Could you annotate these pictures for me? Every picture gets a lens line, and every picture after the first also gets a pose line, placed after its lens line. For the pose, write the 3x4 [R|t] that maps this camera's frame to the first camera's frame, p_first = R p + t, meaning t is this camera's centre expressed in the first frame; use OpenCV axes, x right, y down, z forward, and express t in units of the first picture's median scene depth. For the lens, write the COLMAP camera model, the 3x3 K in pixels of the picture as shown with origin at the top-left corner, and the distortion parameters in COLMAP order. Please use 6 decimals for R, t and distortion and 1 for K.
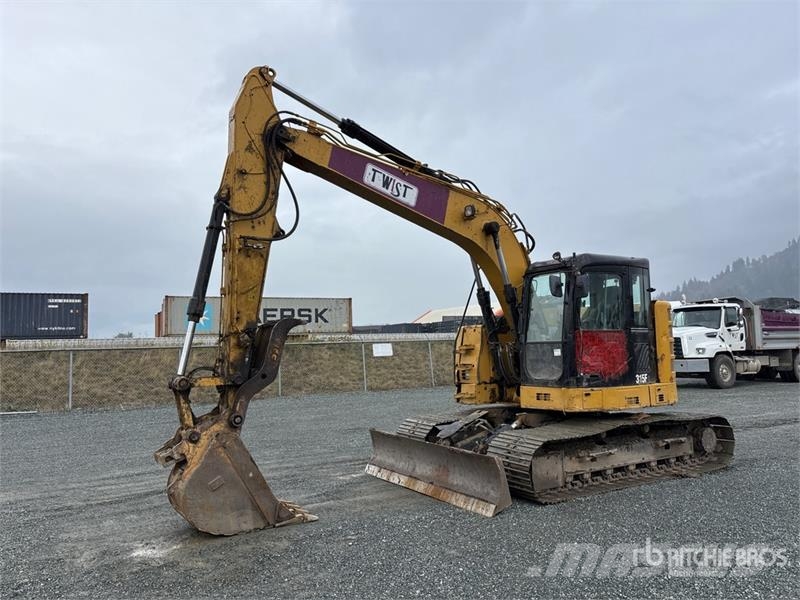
lens RADIAL K [[609.1, 0, 396.1], [0, 609.1, 304.9], [0, 0, 1]] dist [0.040248, -0.040545]
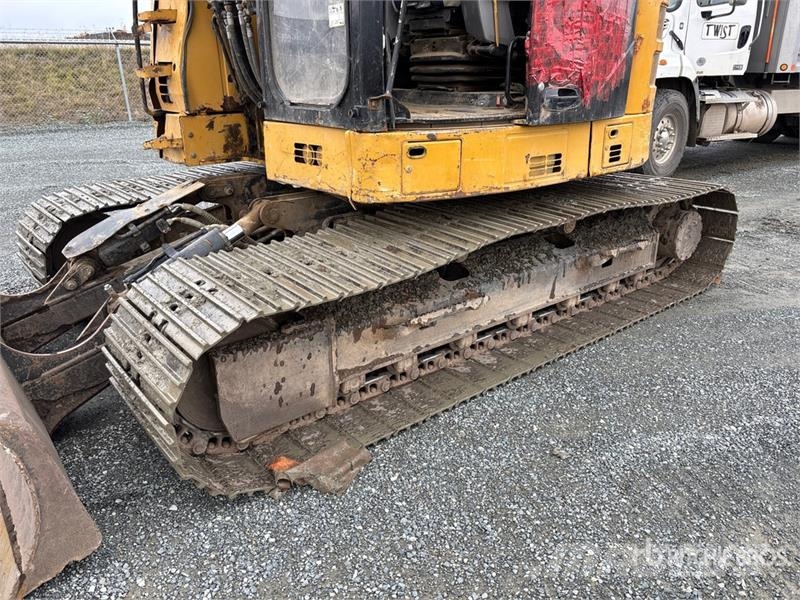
lens RADIAL K [[609.1, 0, 396.1], [0, 609.1, 304.9], [0, 0, 1]] dist [0.040248, -0.040545]
pose [[0.992245, -0.033414, 0.119724, 0.239524], [-0.020778, 0.905052, 0.424793, 0.074953], [-0.122550, -0.423987, 0.897339, 0.617144]]
